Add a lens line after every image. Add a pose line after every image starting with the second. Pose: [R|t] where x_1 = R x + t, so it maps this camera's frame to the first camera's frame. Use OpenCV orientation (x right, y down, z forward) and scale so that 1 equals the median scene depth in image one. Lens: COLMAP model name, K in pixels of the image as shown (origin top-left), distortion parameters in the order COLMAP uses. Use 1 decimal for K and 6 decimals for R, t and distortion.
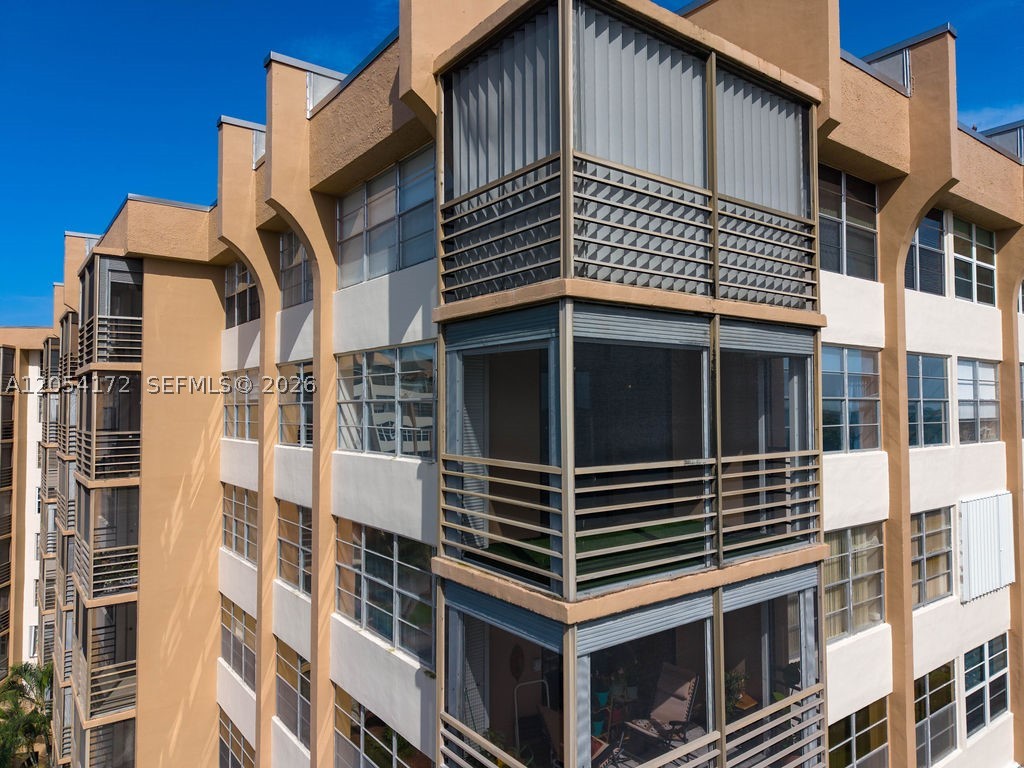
lens RADIAL K [[688.1, 0, 515.0], [0, 688.1, 384.1], [0, 0, 1]] dist [0.035178, -0.027630]
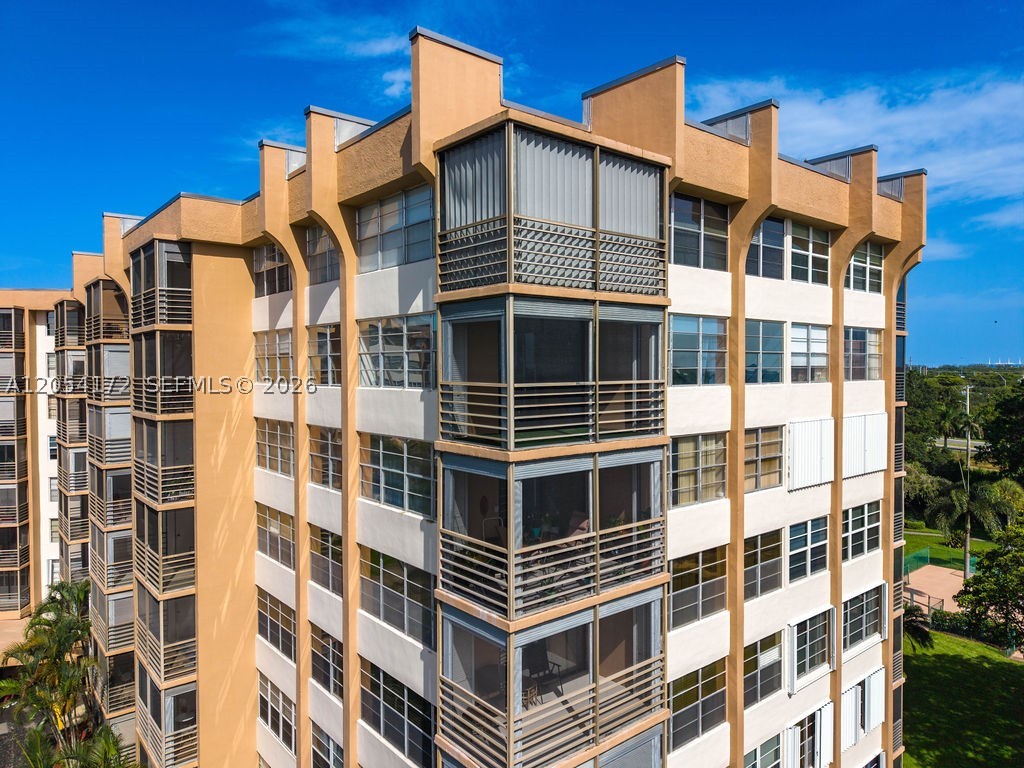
lens RADIAL K [[688.1, 0, 515.0], [0, 688.1, 384.1], [0, 0, 1]] dist [0.035178, -0.027630]
pose [[0.998960, -0.001337, 0.045567, 0.001450], [-0.001331, 0.998288, 0.058467, 0.006329], [-0.045567, -0.058467, 0.997249, -0.488777]]
